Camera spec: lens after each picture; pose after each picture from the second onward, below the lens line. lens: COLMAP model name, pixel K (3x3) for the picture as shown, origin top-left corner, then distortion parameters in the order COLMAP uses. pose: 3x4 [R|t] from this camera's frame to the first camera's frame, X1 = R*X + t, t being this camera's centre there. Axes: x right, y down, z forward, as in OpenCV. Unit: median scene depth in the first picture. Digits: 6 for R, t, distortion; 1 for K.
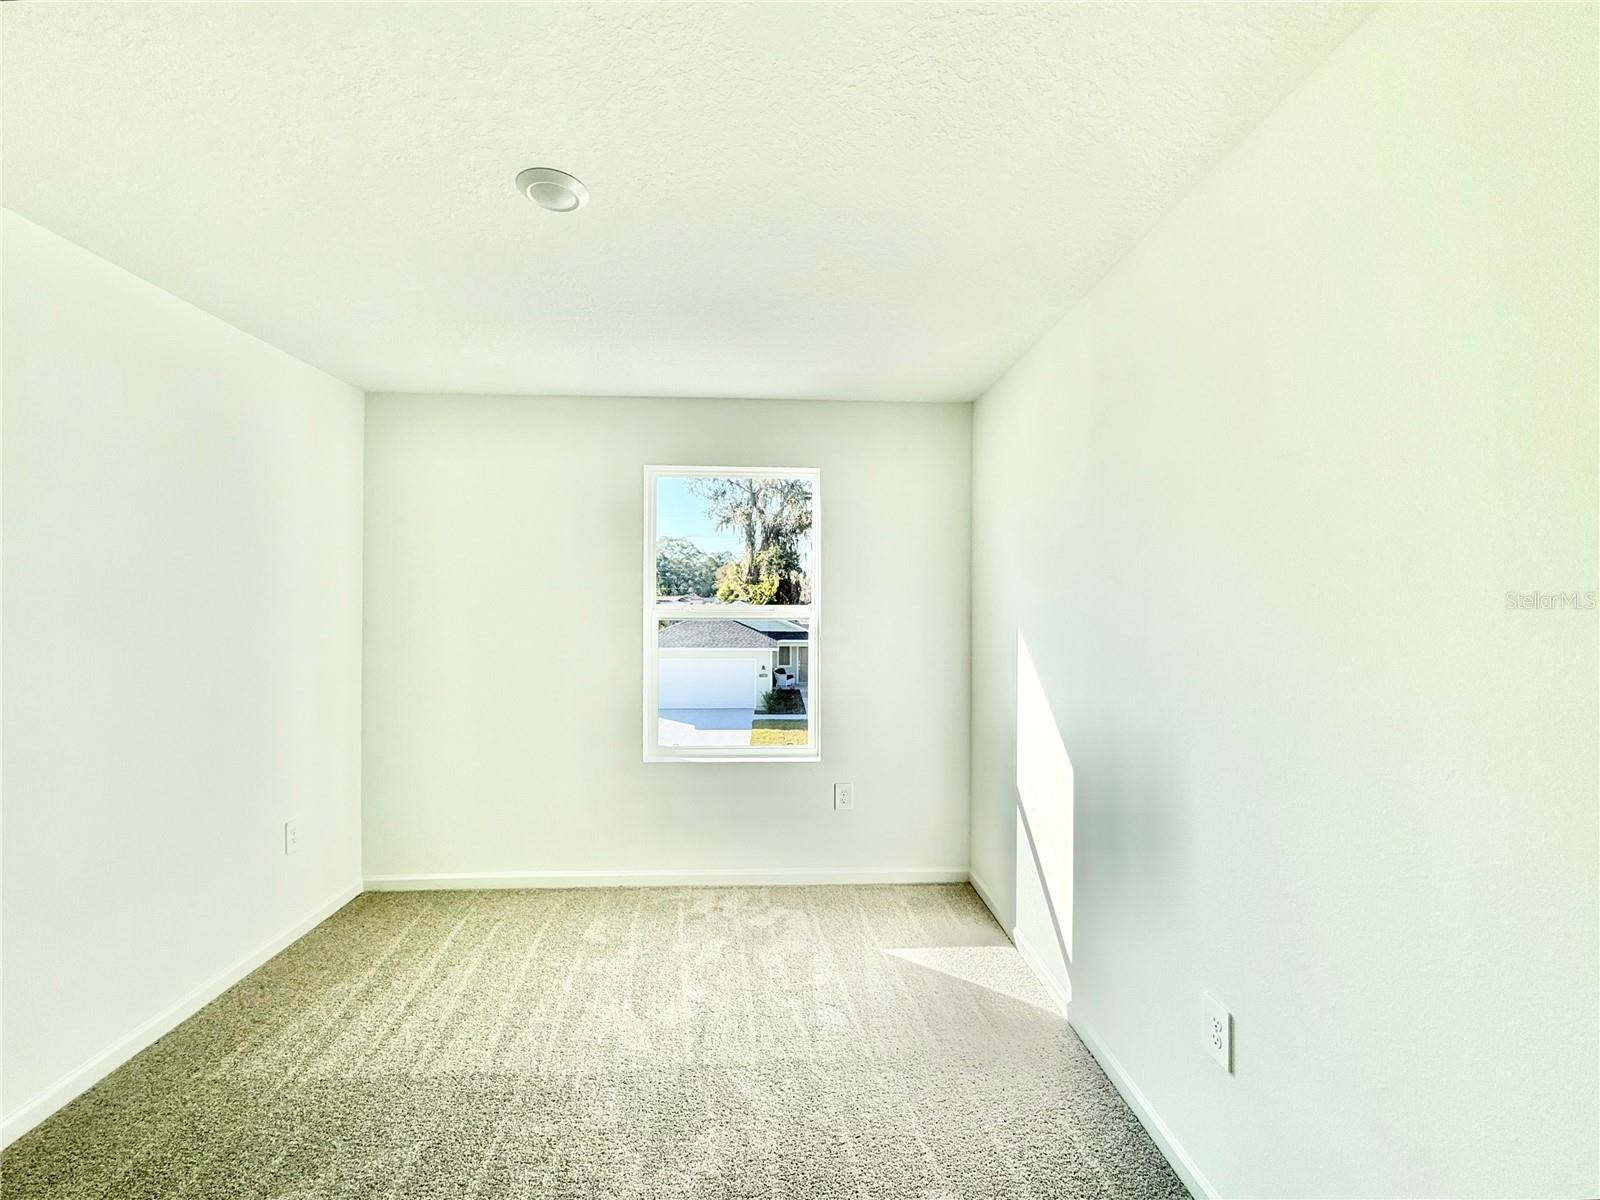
lens RADIAL K [[642.7, 0, 849.1], [0, 642.7, 621.6], [0, 0, 1]] dist [0.002317, 0.000139]
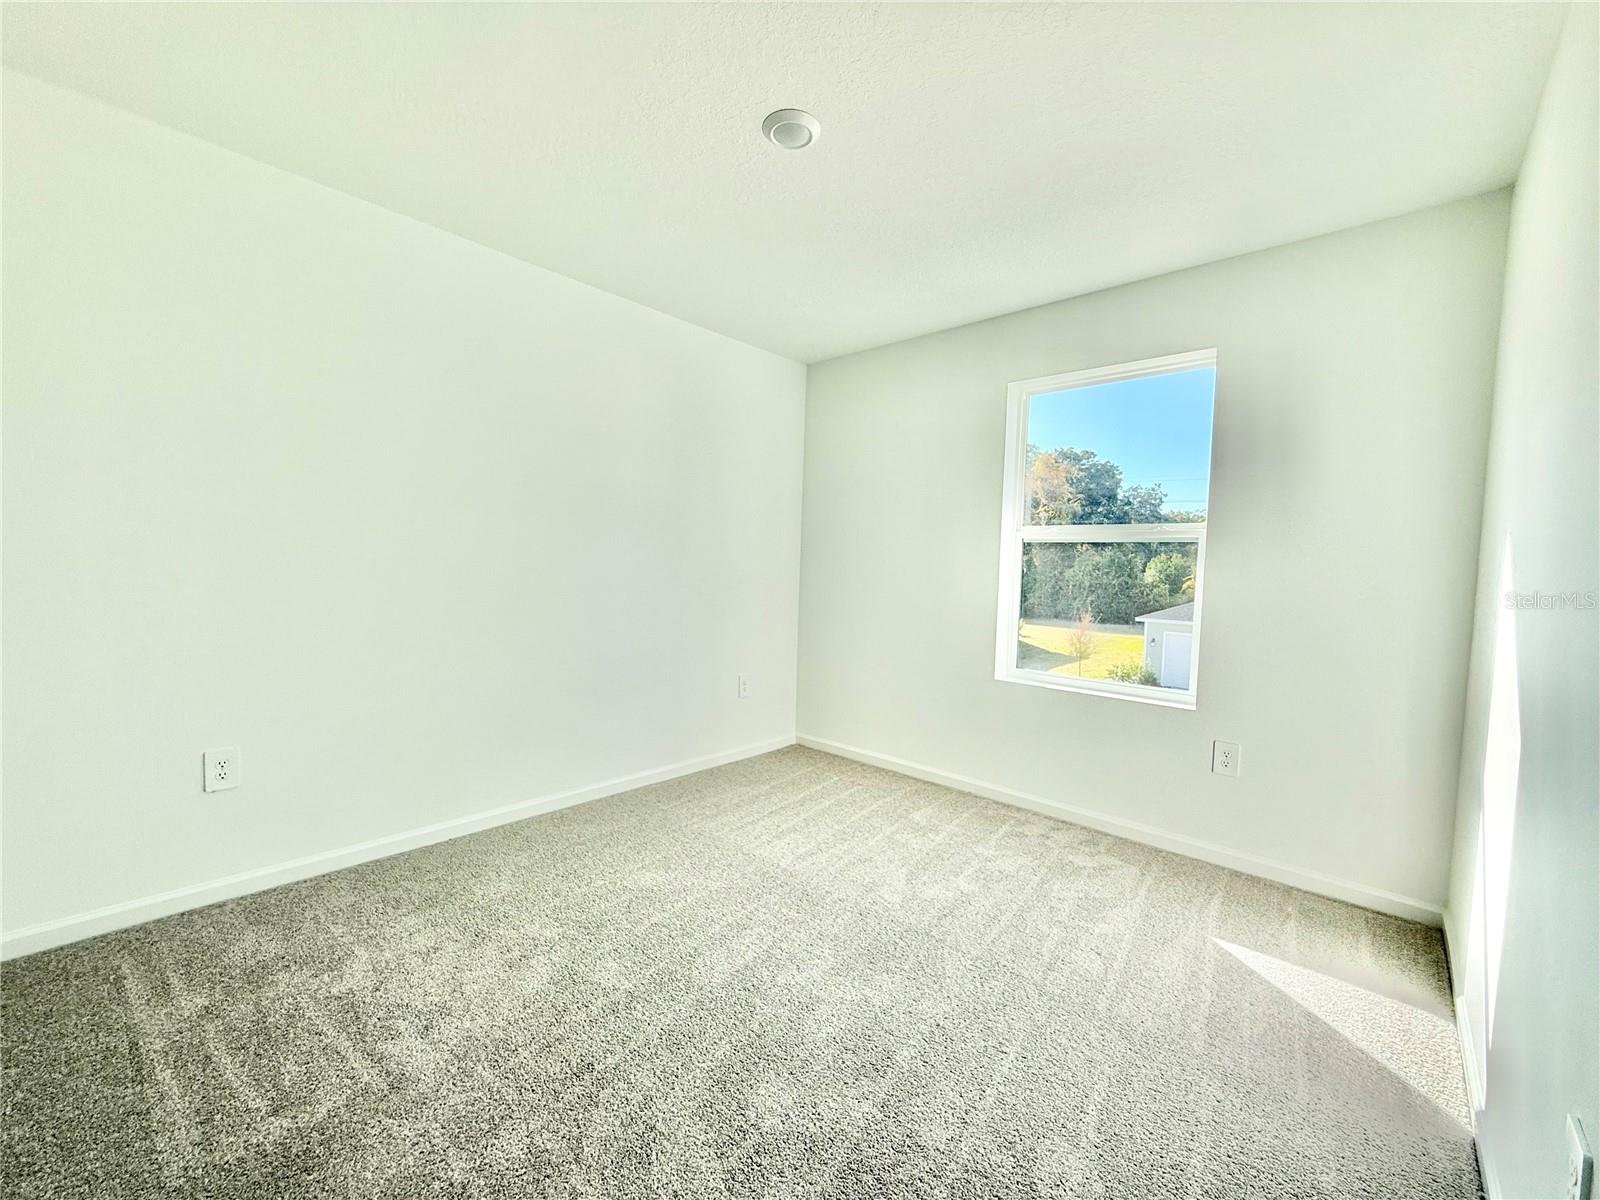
lens RADIAL K [[642.7, 0, 801.7], [0, 642.7, 599.7], [0, 0, 1]] dist [0.002317, 0.000139]
pose [[0.708989, 0.057338, -0.702885, 0.204756], [-0.032276, 0.998283, 0.048879, 0.063355], [0.704481, -0.011969, 0.709622, 0.073454]]
